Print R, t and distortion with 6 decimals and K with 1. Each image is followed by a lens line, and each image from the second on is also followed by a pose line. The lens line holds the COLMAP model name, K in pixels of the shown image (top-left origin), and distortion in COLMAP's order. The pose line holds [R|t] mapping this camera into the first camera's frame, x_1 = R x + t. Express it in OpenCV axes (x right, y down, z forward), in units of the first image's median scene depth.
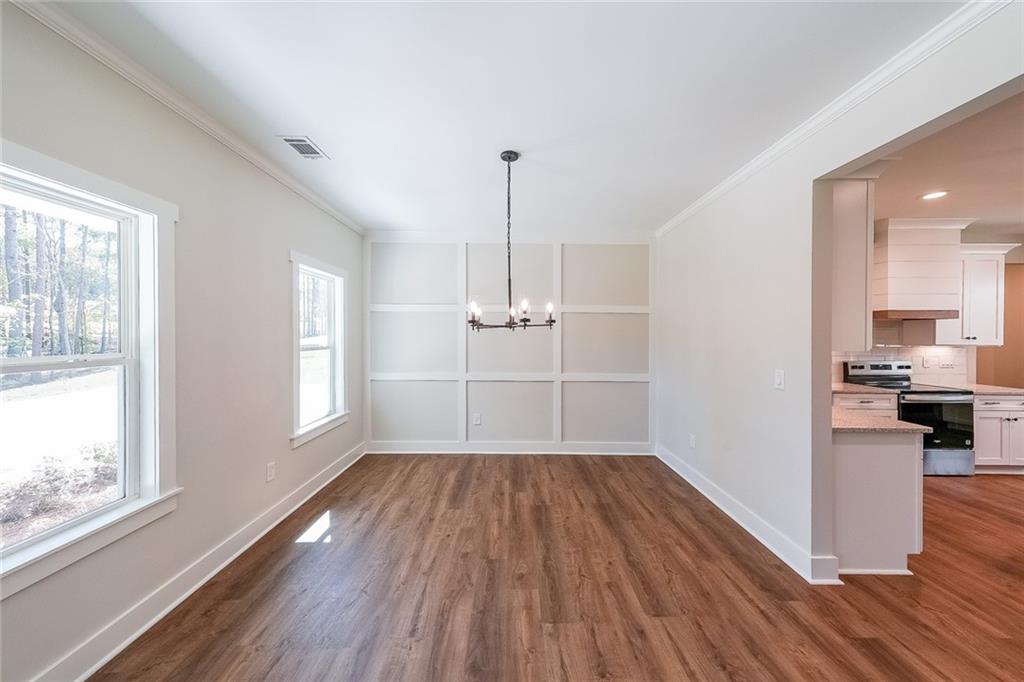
lens RADIAL K [[346.7, 0, 514.3], [0, 346.7, 334.8], [0, 0, 1]] dist [0.003789, 0.000985]
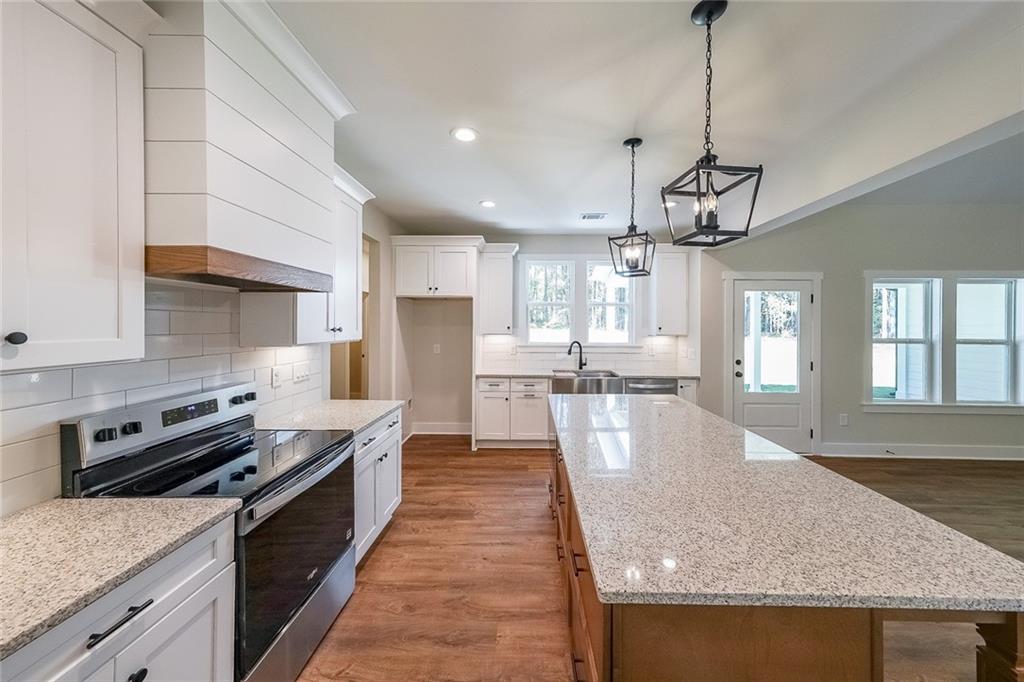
lens RADIAL K [[346.7, 0, 517.4], [0, 346.7, 324.8], [0, 0, 1]] dist [0.003789, 0.000985]
pose [[0.029595, -0.006033, 0.999544, 0.946310], [-0.003675, 0.999974, 0.006144, -0.003794], [-0.999555, -0.003855, 0.029572, 0.878835]]
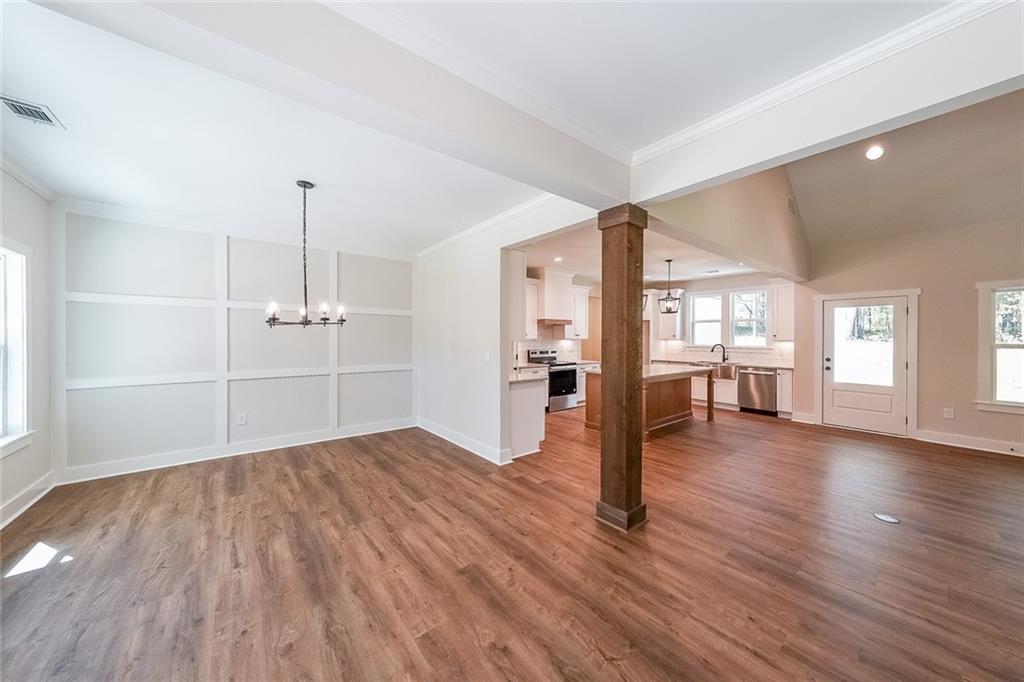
lens RADIAL K [[346.7, 0, 513.2], [0, 346.7, 336.5], [0, 0, 1]] dist [0.003789, 0.000985]
pose [[0.787253, -0.002180, 0.616626, -0.153220], [0.000833, 0.999997, 0.002473, 0.014252], [-0.616629, -0.001433, 0.787252, -0.331189]]
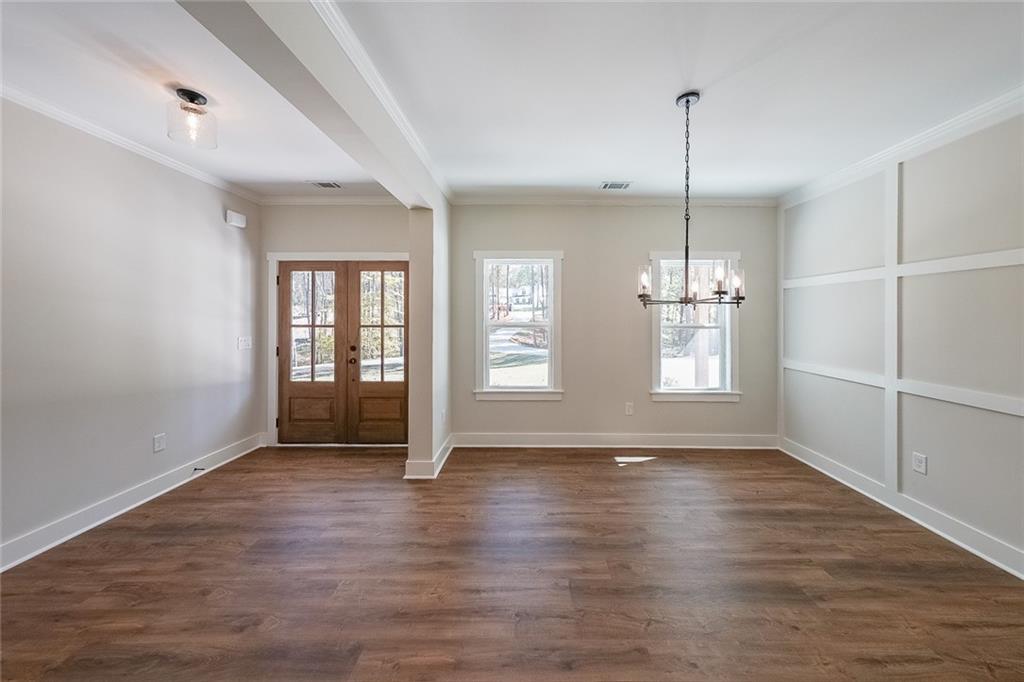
lens RADIAL K [[350.1, 0, 524.3], [0, 350.1, 313.1], [0, 0, 1]] dist [0.003175, -0.000019]
pose [[-0.001956, -0.009202, -0.999956, 0.670909], [-0.006003, 0.999940, -0.009190, 0.007968], [0.999980, 0.005985, -0.002012, 0.490146]]
